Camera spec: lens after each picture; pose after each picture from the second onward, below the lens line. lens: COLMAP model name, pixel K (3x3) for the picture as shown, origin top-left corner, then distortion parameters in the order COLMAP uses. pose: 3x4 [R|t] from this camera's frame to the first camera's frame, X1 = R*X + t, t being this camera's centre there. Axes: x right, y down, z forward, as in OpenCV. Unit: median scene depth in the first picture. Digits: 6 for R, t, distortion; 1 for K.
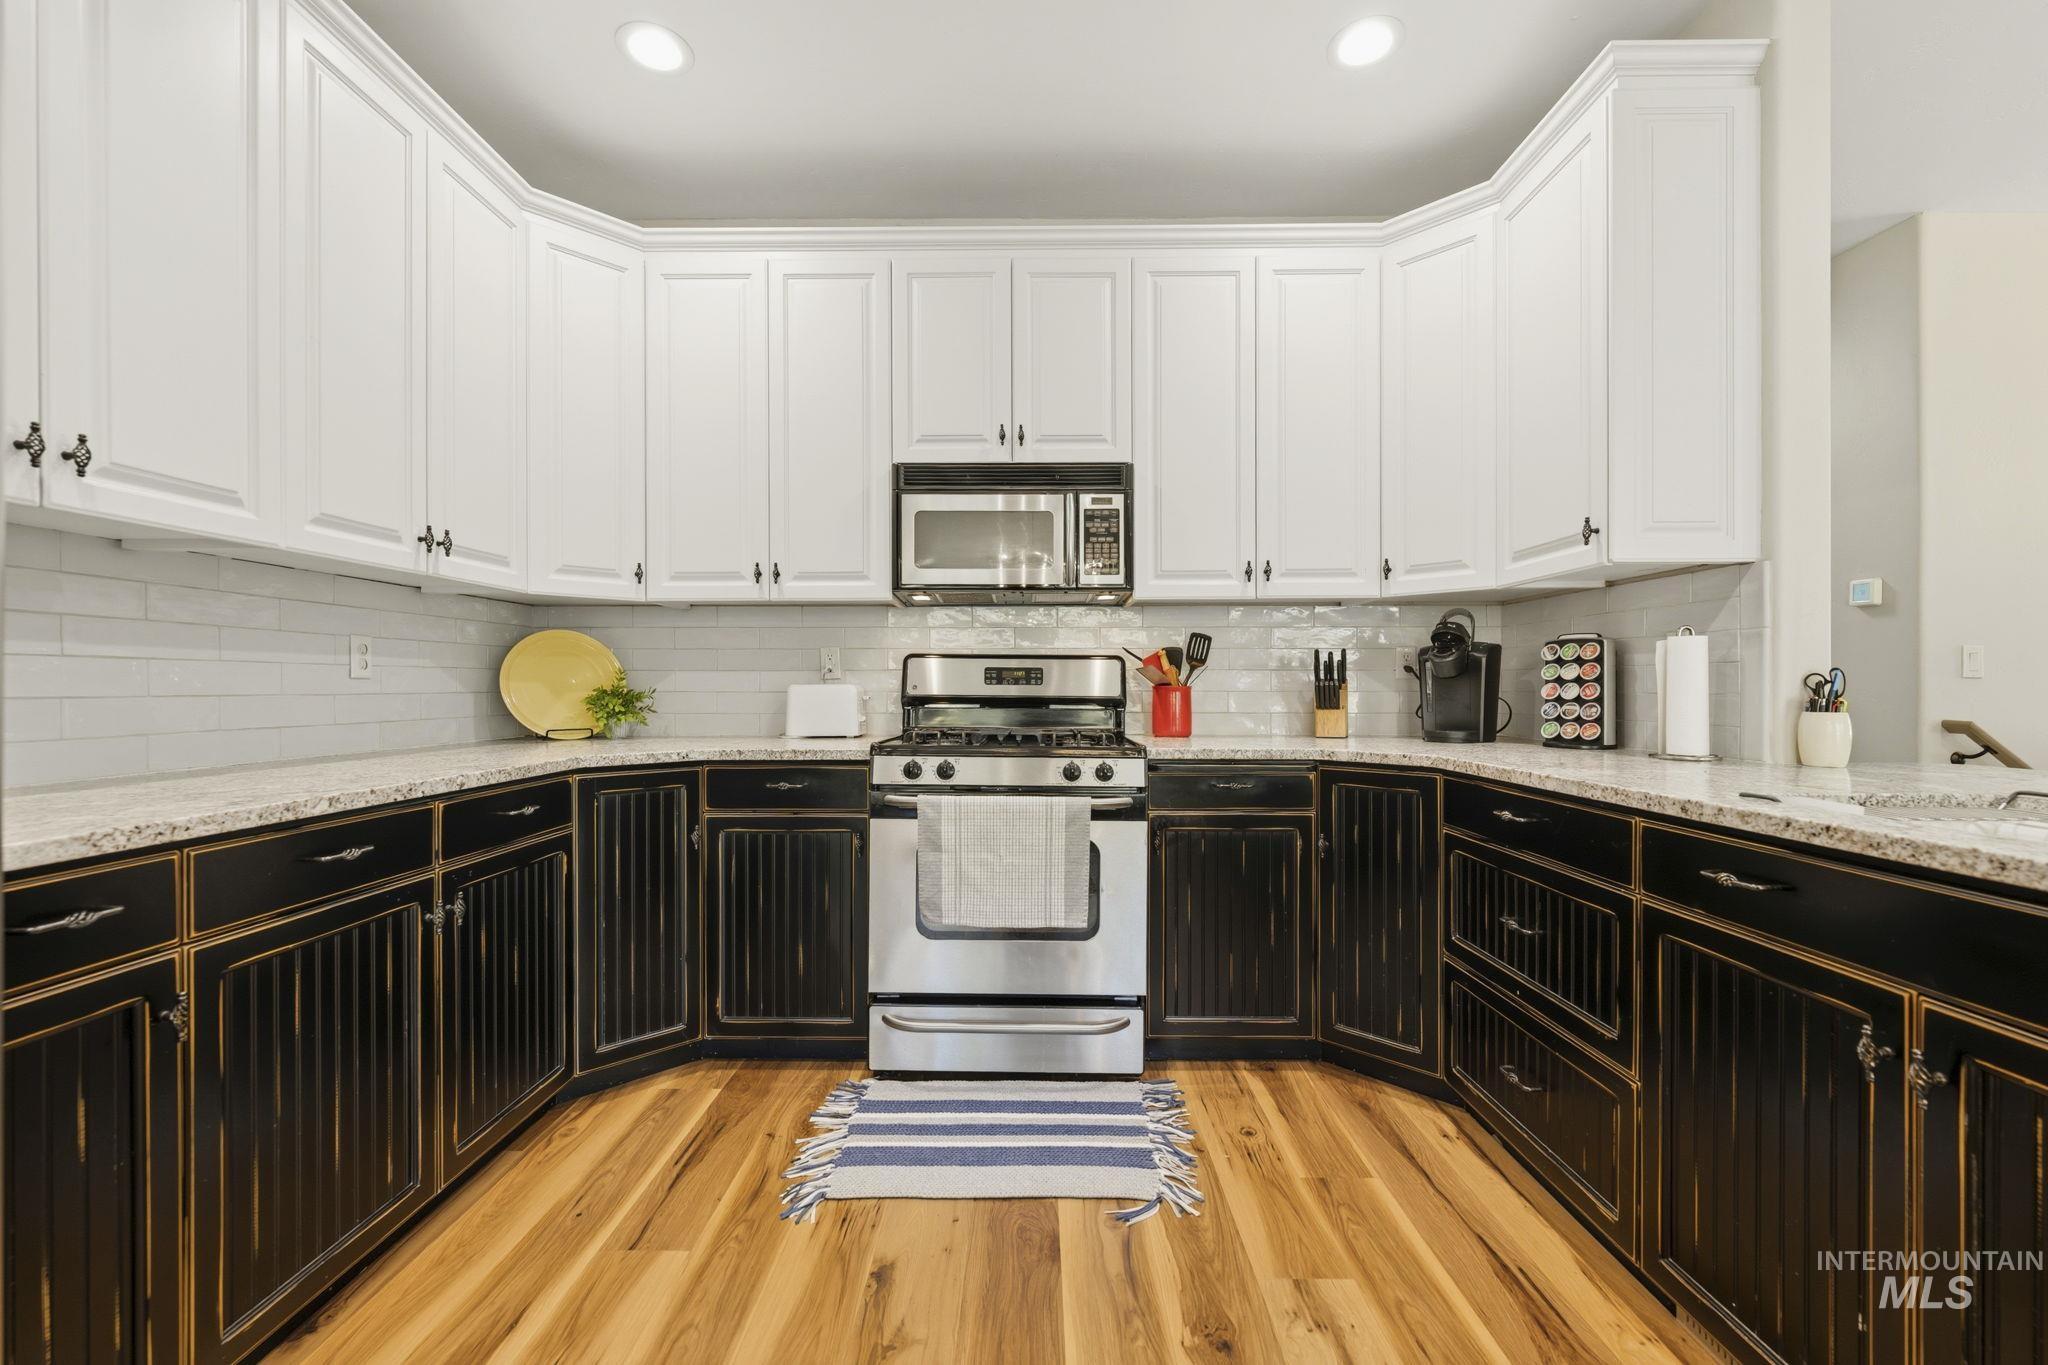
lens RADIAL K [[827.3, 0, 1018.9], [0, 827.3, 688.5], [0, 0, 1]] dist [-0.008710, -0.000459]
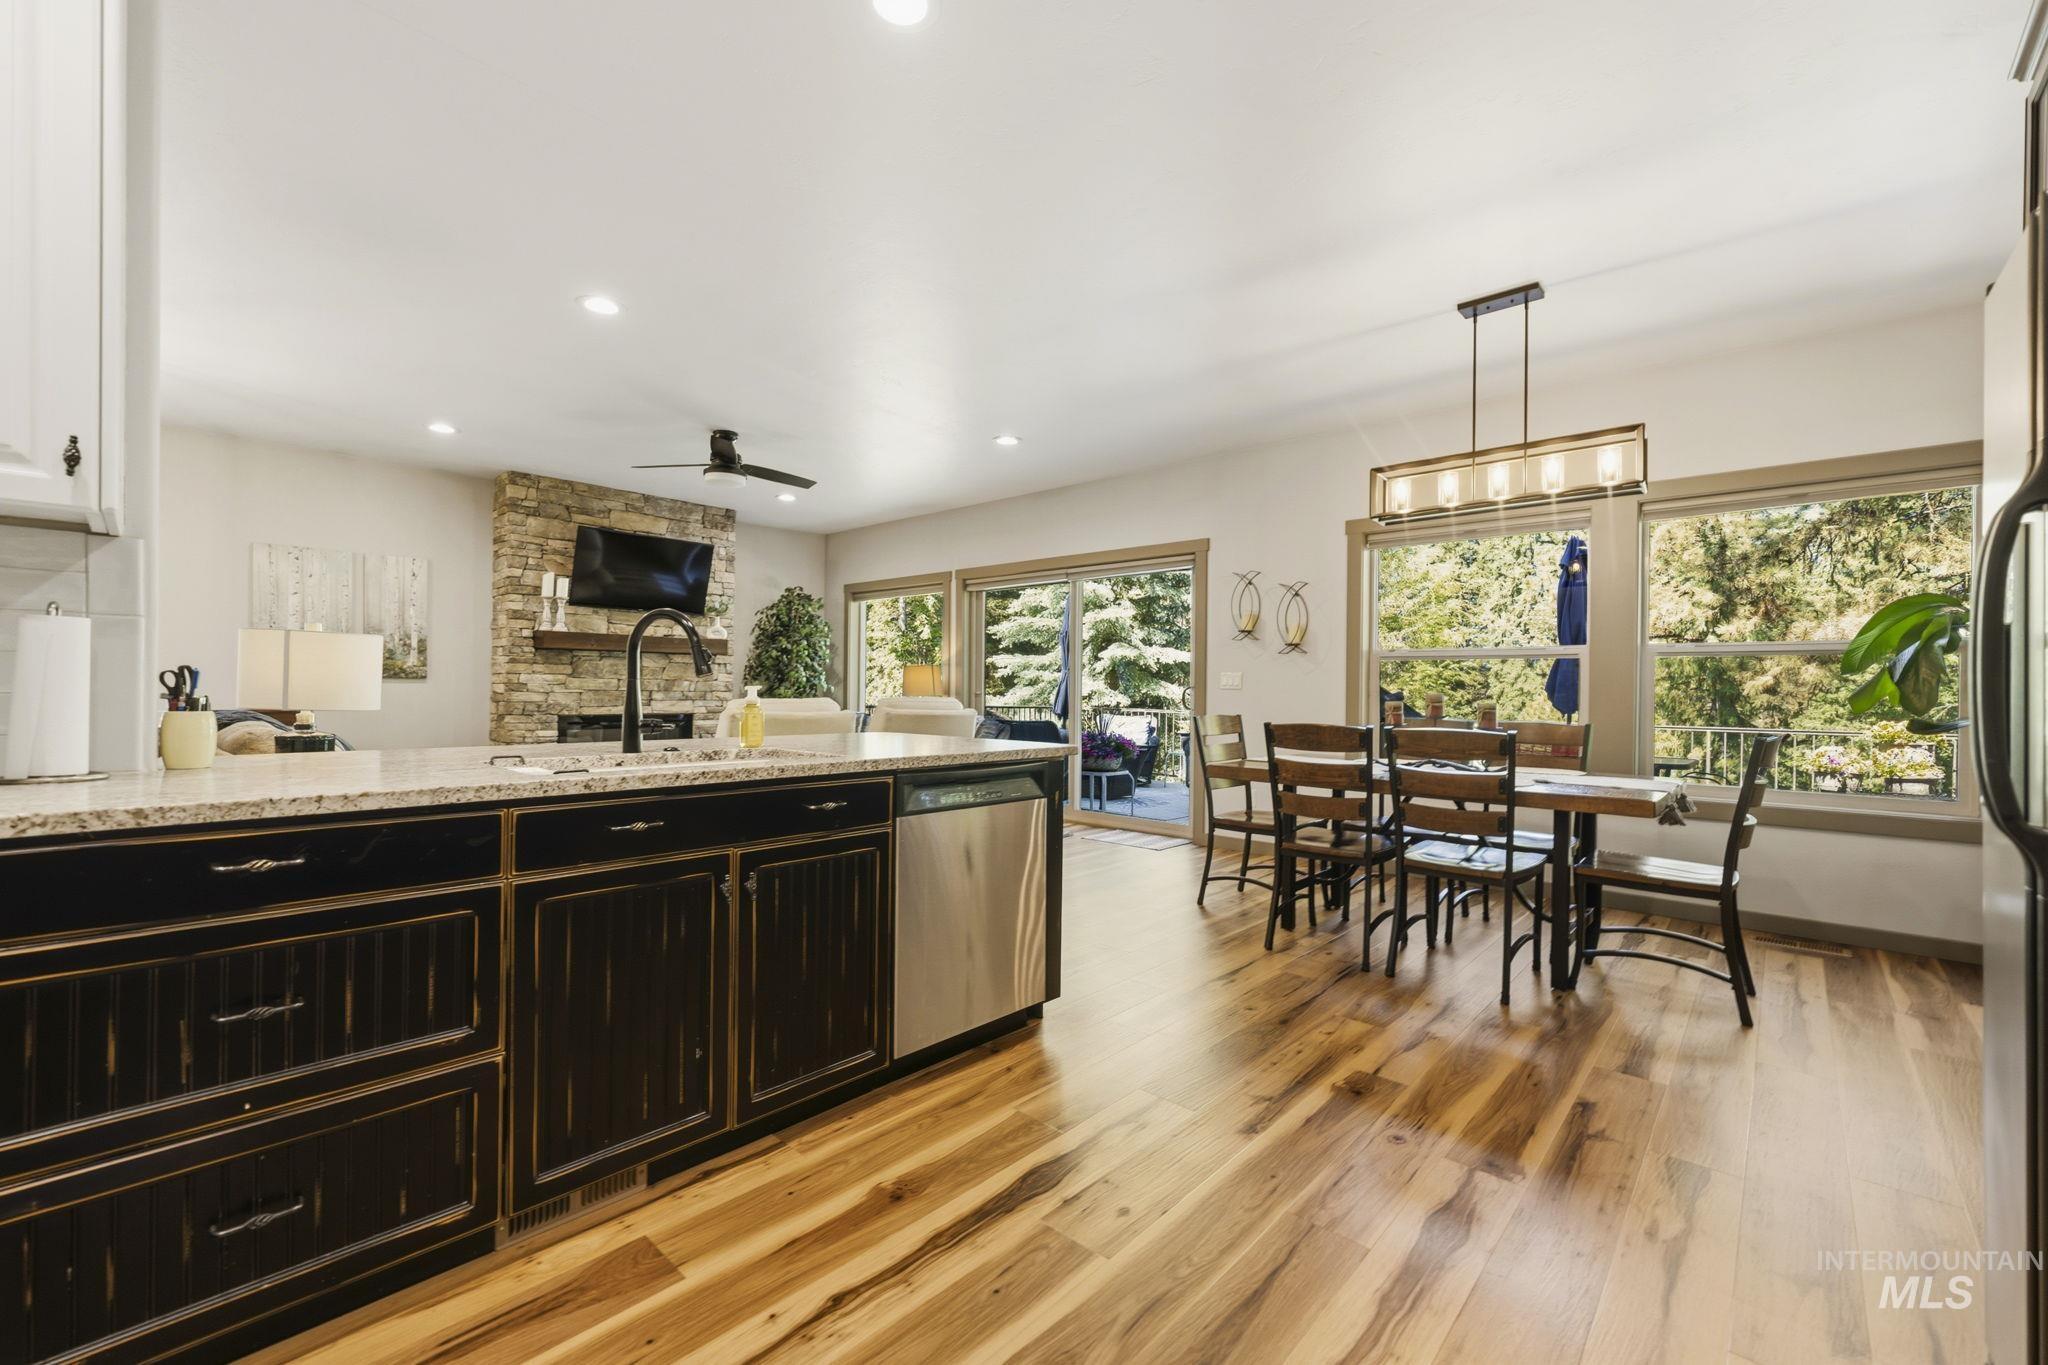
lens RADIAL K [[827.3, 0, 1032.9], [0, 827.3, 690.2], [0, 0, 1]] dist [-0.008710, -0.000459]
pose [[-0.748011, -0.008164, 0.663636, -0.431789], [-0.008756, 0.999959, 0.002433, -0.007332], [-0.663628, -0.003991, -0.748052, 1.197459]]
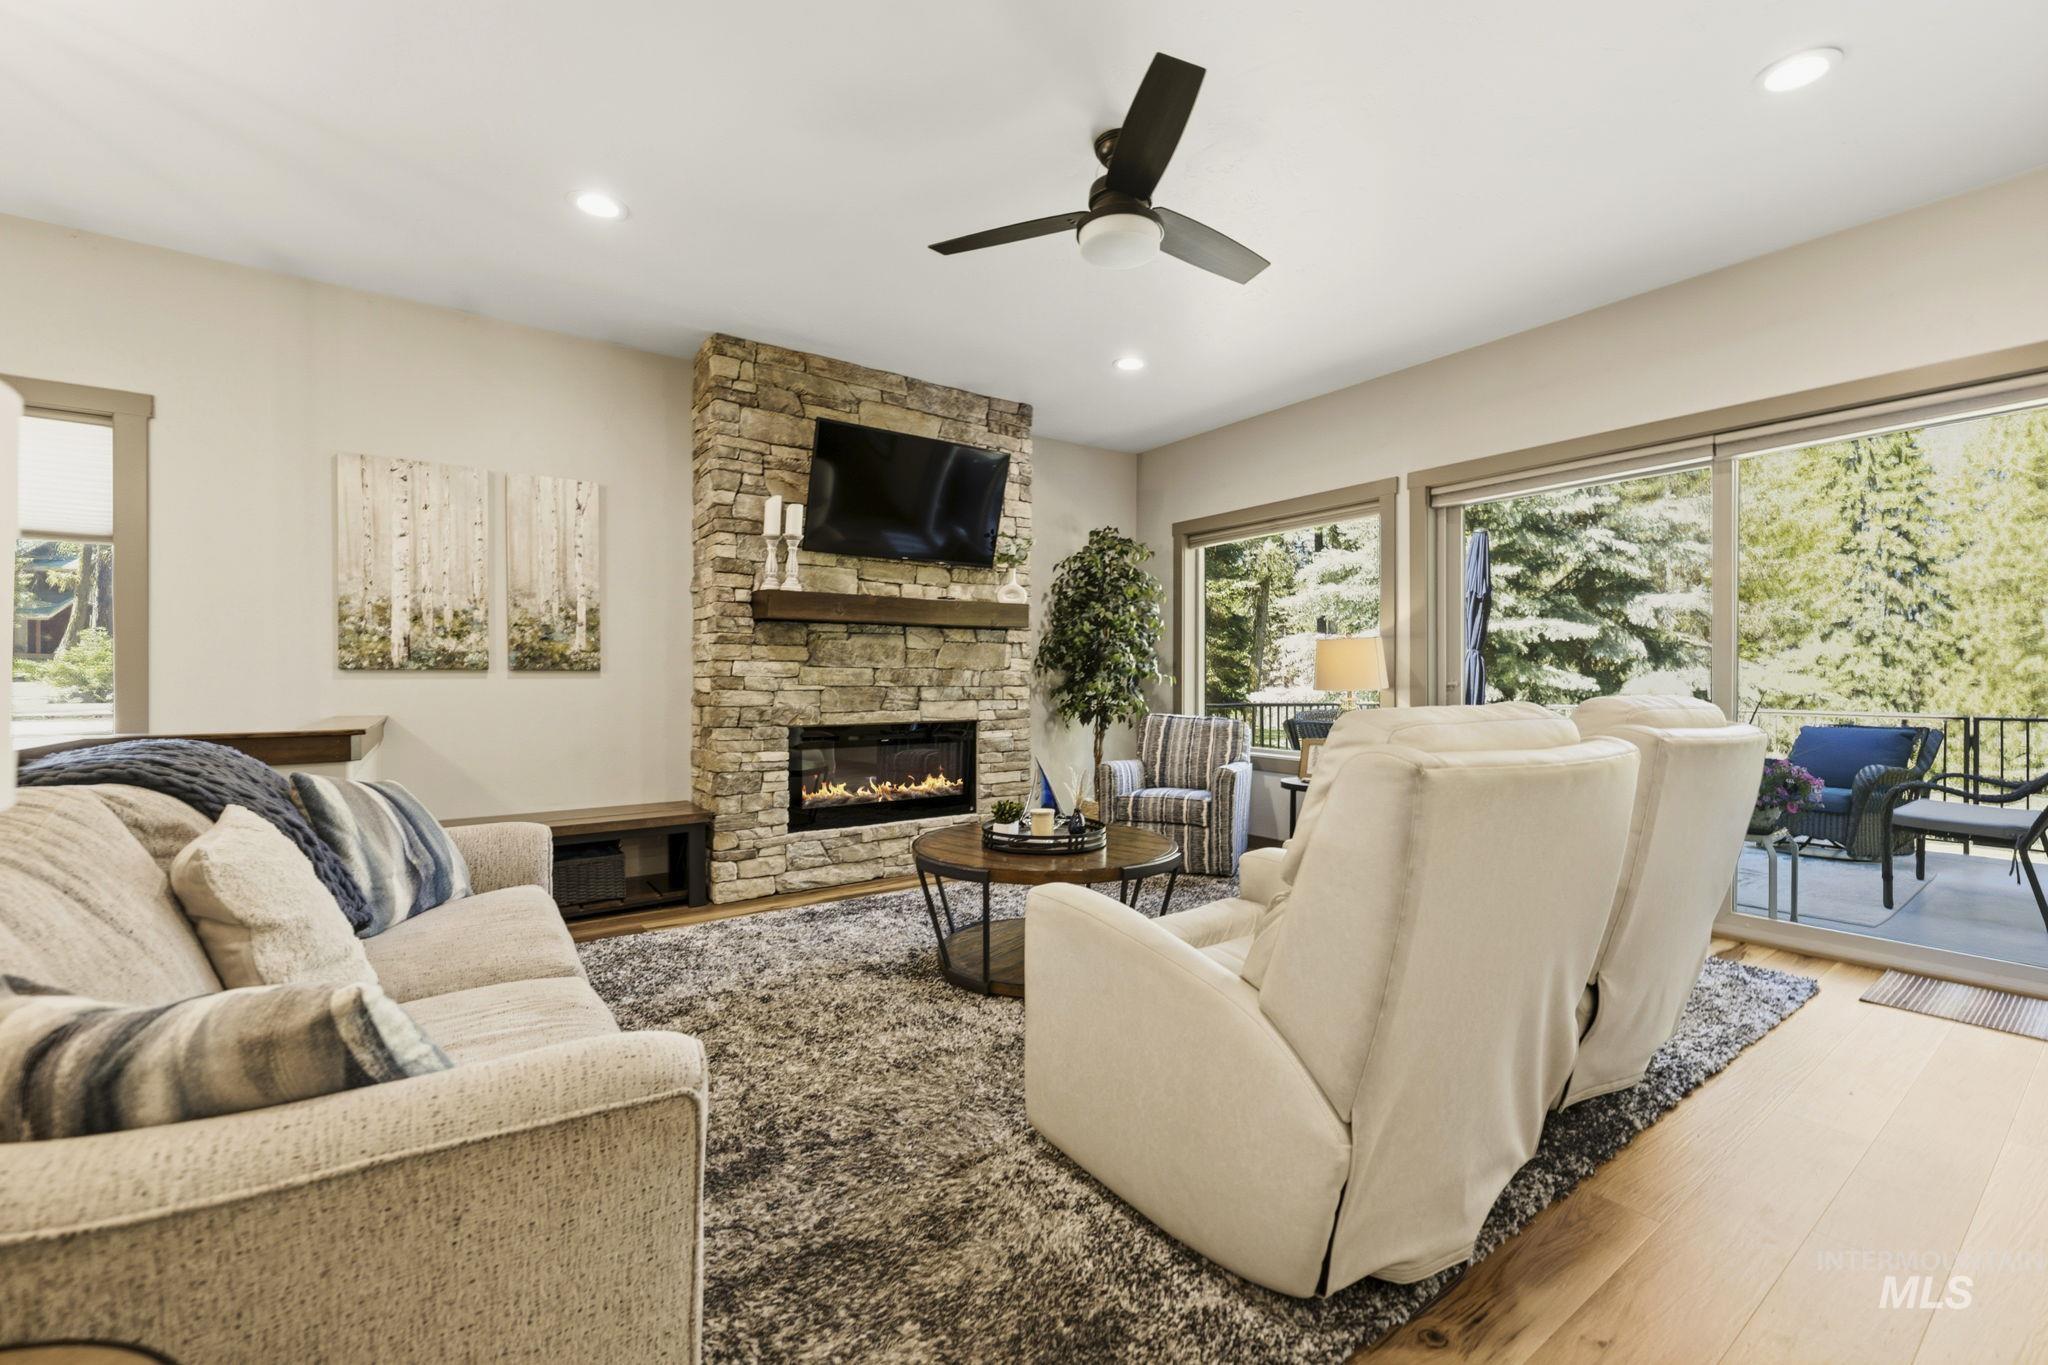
lens RADIAL K [[827.3, 0, 1030.1], [0, 827.3, 683.7], [0, 0, 1]] dist [-0.008710, -0.000459]
pose [[-0.593598, -0.001796, 0.804760, 0.038790], [0.003213, 0.999984, 0.004602, -0.004666], [-0.804755, 0.005317, -0.593583, 1.059272]]
